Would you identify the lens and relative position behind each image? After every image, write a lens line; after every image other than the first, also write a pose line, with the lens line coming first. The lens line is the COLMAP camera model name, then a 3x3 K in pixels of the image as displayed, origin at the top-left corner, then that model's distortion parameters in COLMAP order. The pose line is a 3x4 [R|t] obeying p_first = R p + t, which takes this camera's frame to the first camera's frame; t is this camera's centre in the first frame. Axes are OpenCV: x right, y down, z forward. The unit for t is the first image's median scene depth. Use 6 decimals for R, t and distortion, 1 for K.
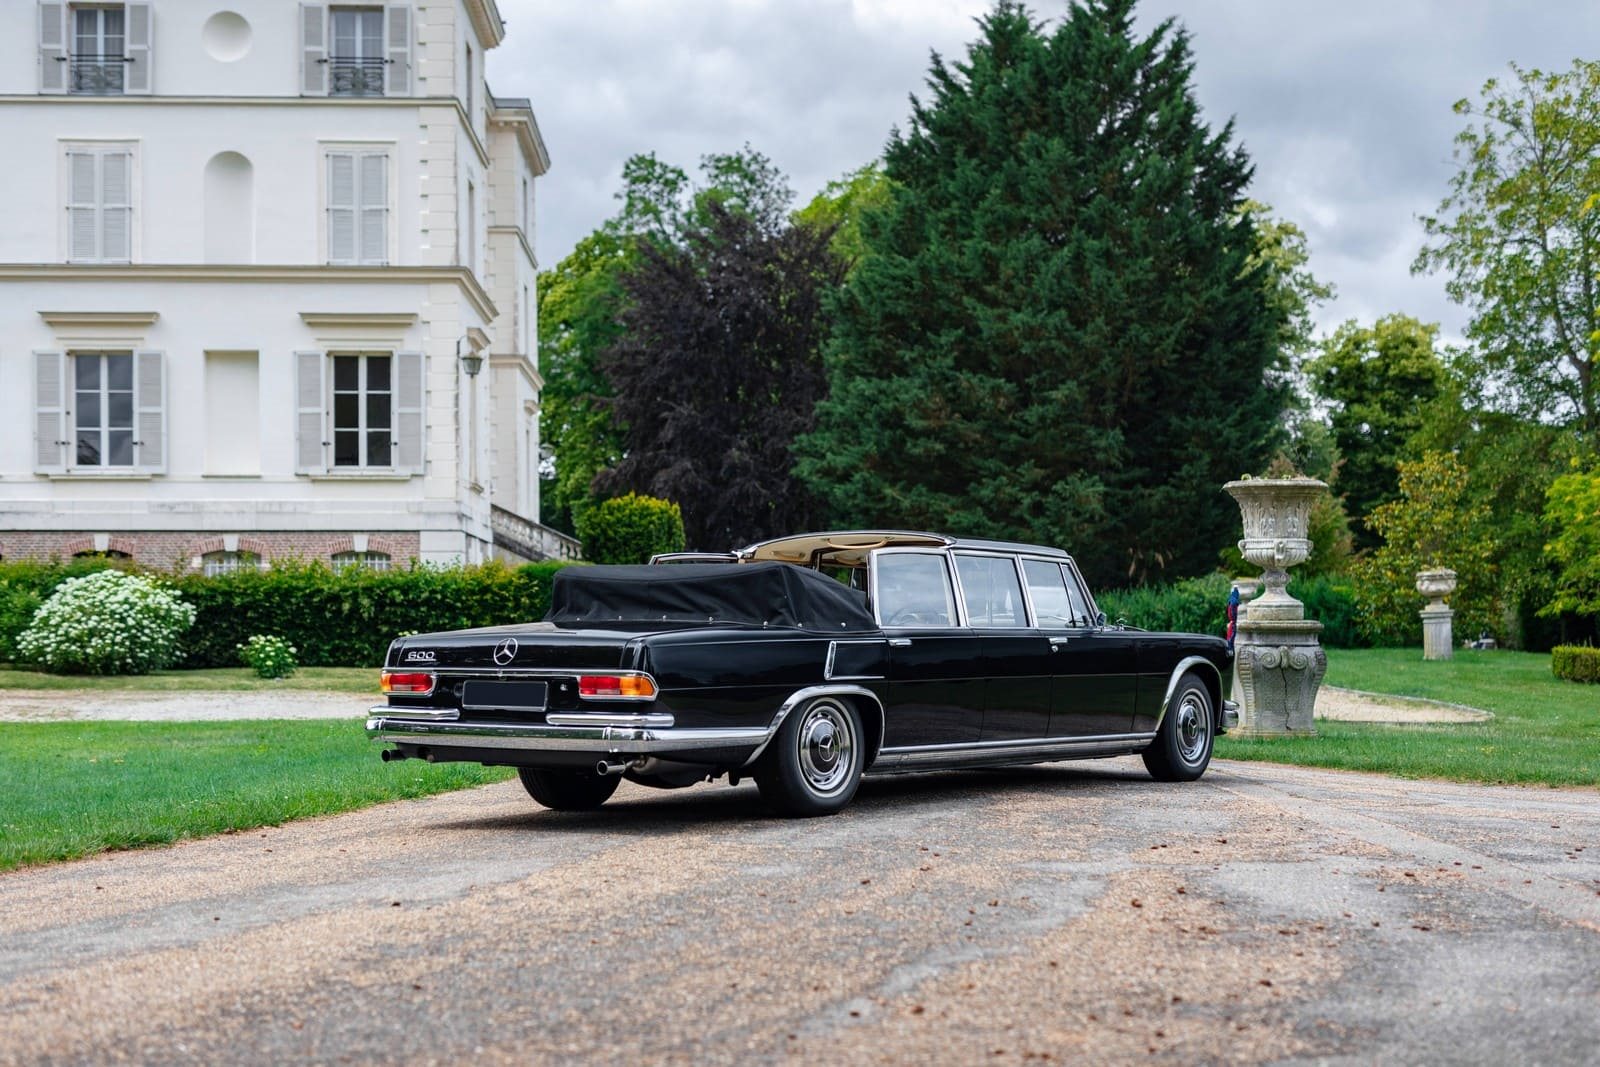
lens RADIAL K [[2269.9, 0, 703.3], [0, 2269.9, 725.5], [0, 0, 1]] dist [-0.023940, -0.007787]
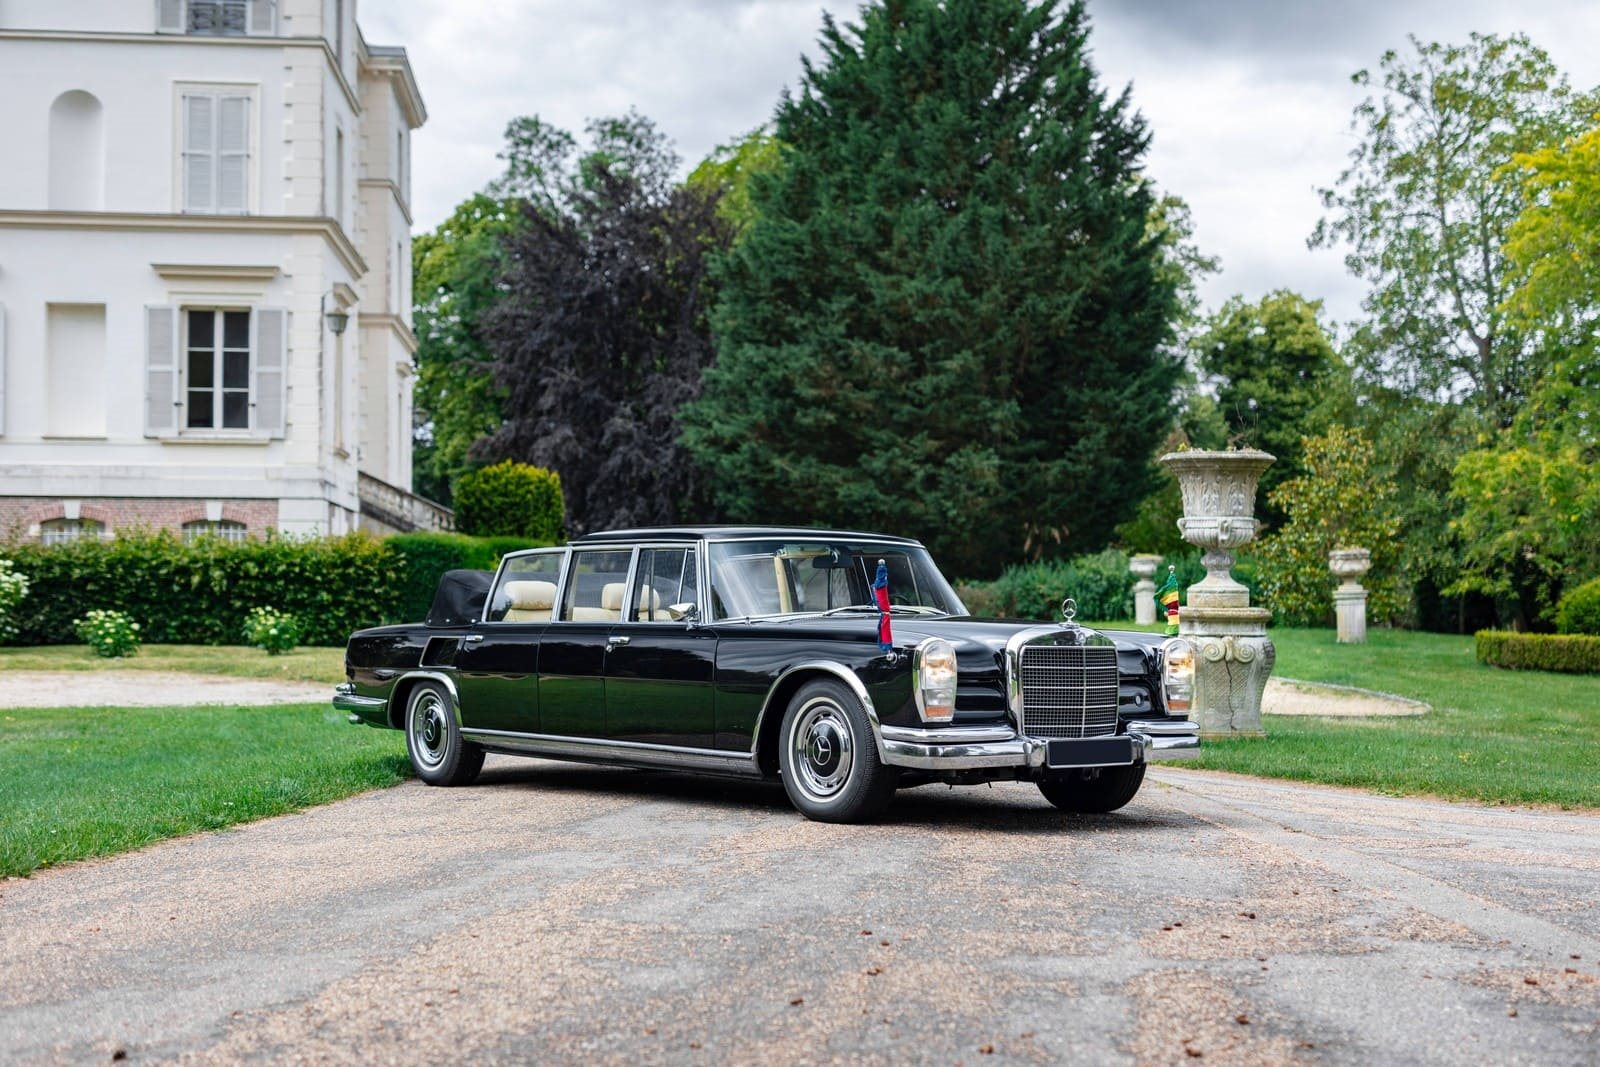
lens RADIAL K [[2301.3, 0, 677.0], [0, 2301.3, 532.9], [0, 0, 1]] dist [-0.028183, -0.053252]
pose [[0.999164, 0.009063, 0.039876, 0.000497], [-0.006184, 0.997405, -0.071731, -0.003207], [-0.040423, 0.071424, 0.996627, 0.033979]]
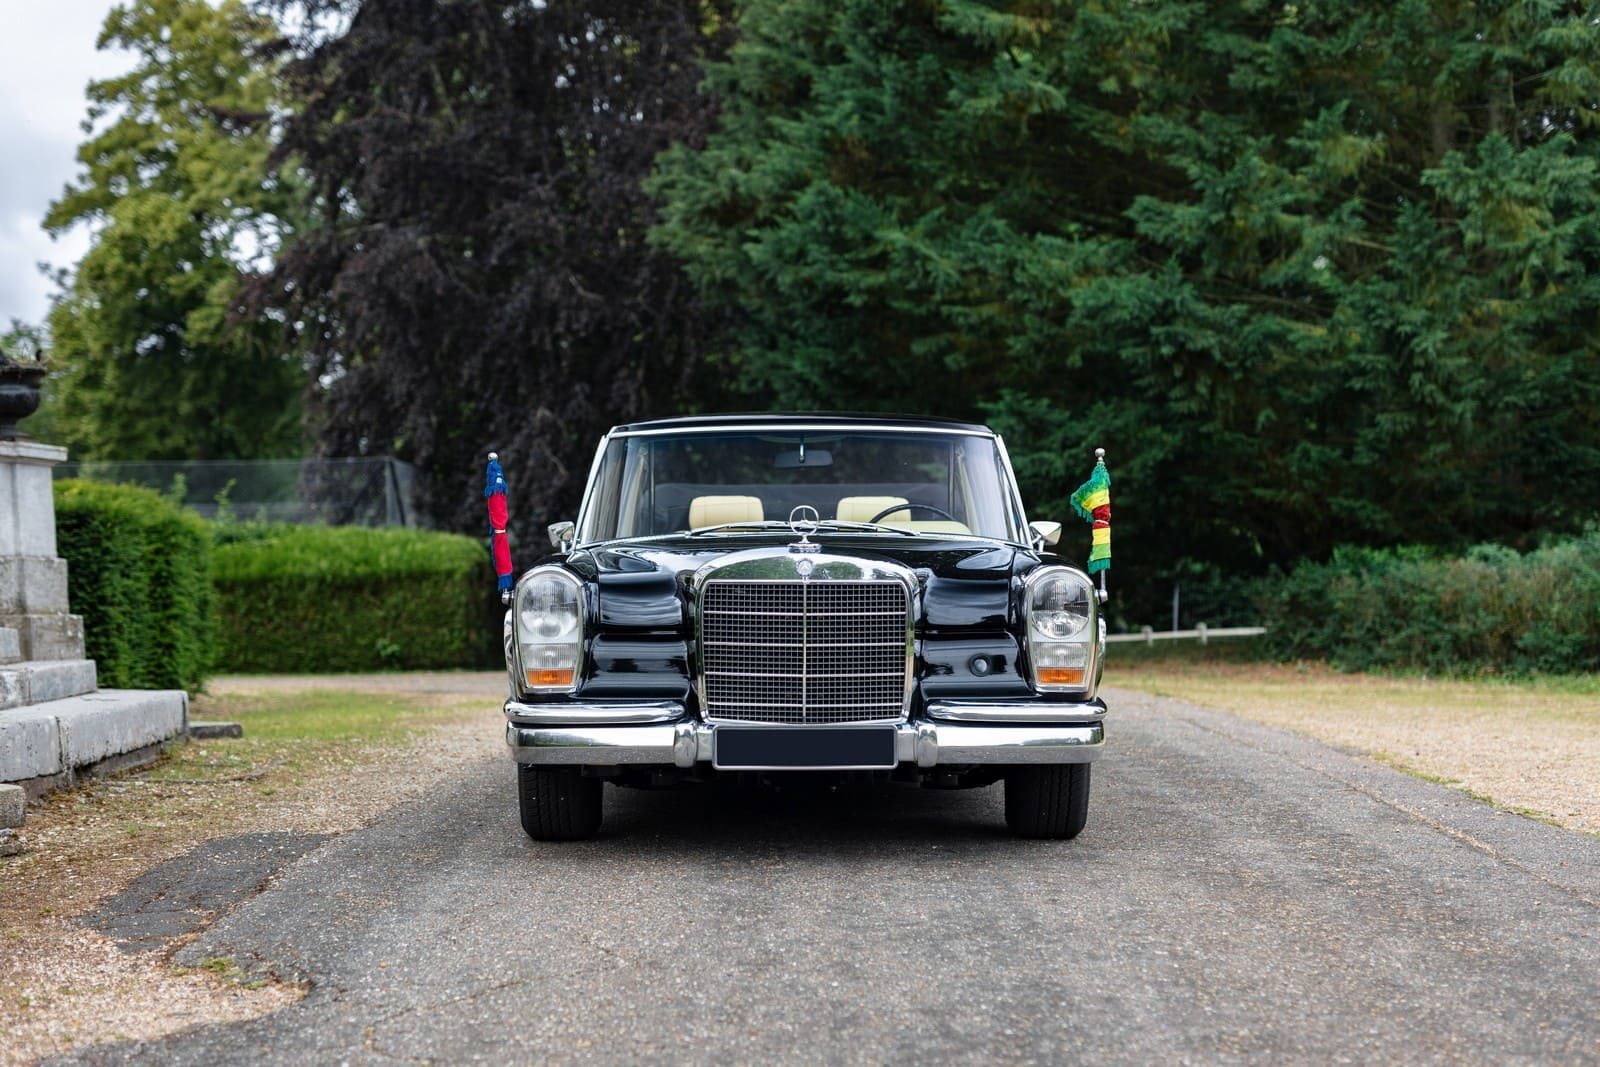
lens RADIAL K [[2341.7, 0, 804.4], [0, 2341.7, 628.8], [0, 0, 1]] dist [0.005558, -0.002577]
pose [[0.997963, -0.013754, 0.062292, 0.049074], [0.015587, 0.999457, -0.029027, -0.035111], [-0.061859, 0.029939, 0.997636, 0.716550]]
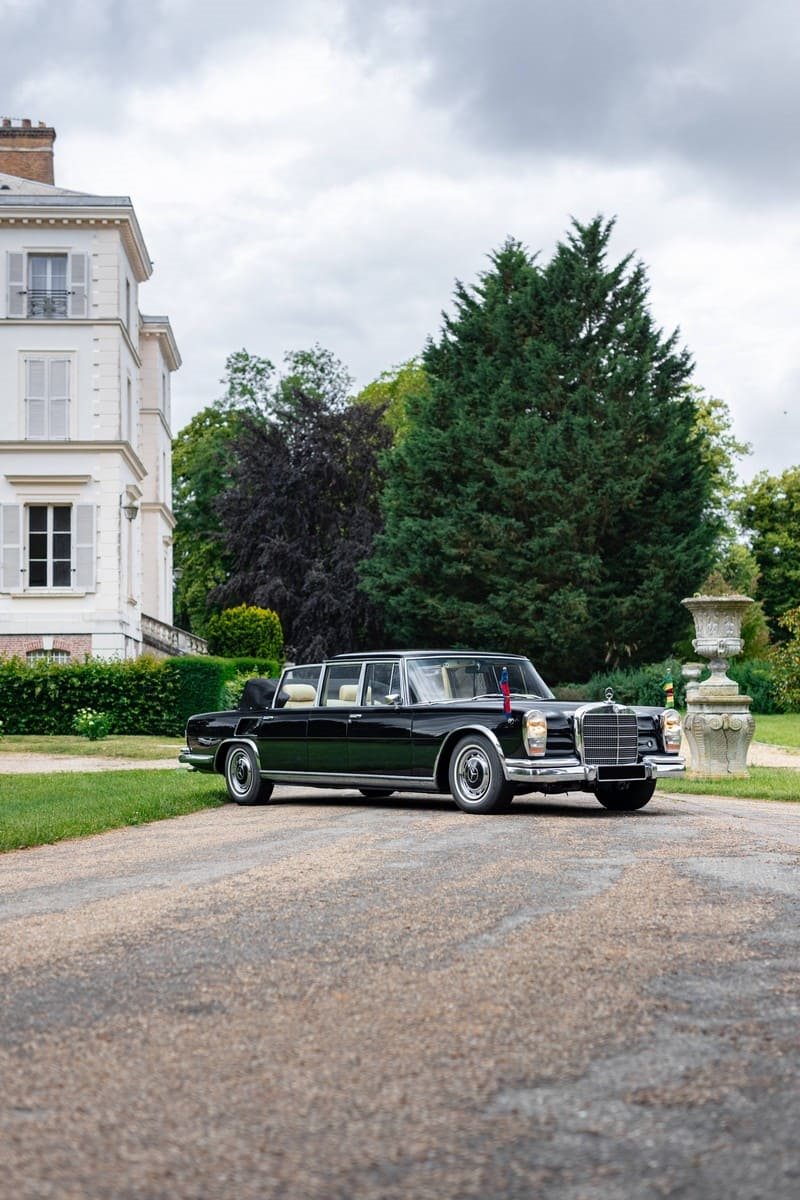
lens RADIAL K [[1721.3, 0, 374.7], [0, 1721.3, 708.7], [0, 0, 1]] dist [0.001822, -0.010888]
pose [[0.998560, -0.008274, 0.053004, -0.006682], [0.010345, 0.999189, -0.038921, 0.000431], [-0.052639, 0.039414, 0.997836, -0.021533]]
